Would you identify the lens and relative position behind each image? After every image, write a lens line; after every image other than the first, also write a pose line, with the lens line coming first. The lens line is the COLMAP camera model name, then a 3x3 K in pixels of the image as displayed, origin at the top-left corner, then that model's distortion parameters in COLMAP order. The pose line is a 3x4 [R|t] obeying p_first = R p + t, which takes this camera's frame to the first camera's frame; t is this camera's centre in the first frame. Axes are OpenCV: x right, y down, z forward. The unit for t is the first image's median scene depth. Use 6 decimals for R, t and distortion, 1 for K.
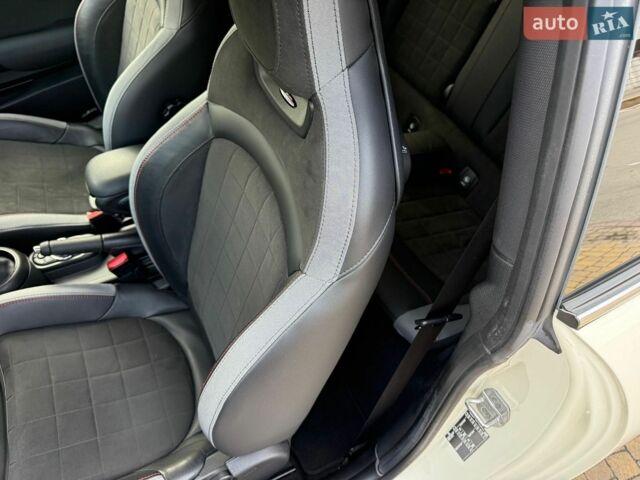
lens RADIAL K [[472.0, 0, 322.8], [0, 472.0, 241.5], [0, 0, 1]] dist [0.045644, -0.072532]
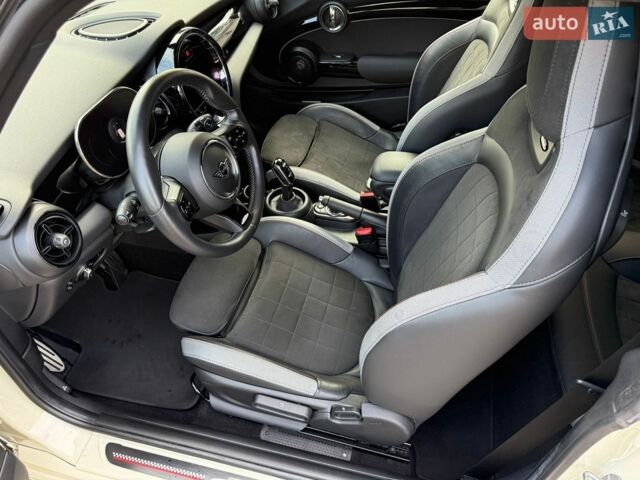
lens RADIAL K [[455.1, 0, 301.1], [0, 455.1, 240.5], [0, 0, 1]] dist [0.084144, -0.154130]
pose [[0.749327, 0.409522, -0.520385, 0.105944], [-0.451268, 0.890912, 0.051309, 0.083633], [0.484629, 0.196386, 0.852389, -0.150660]]
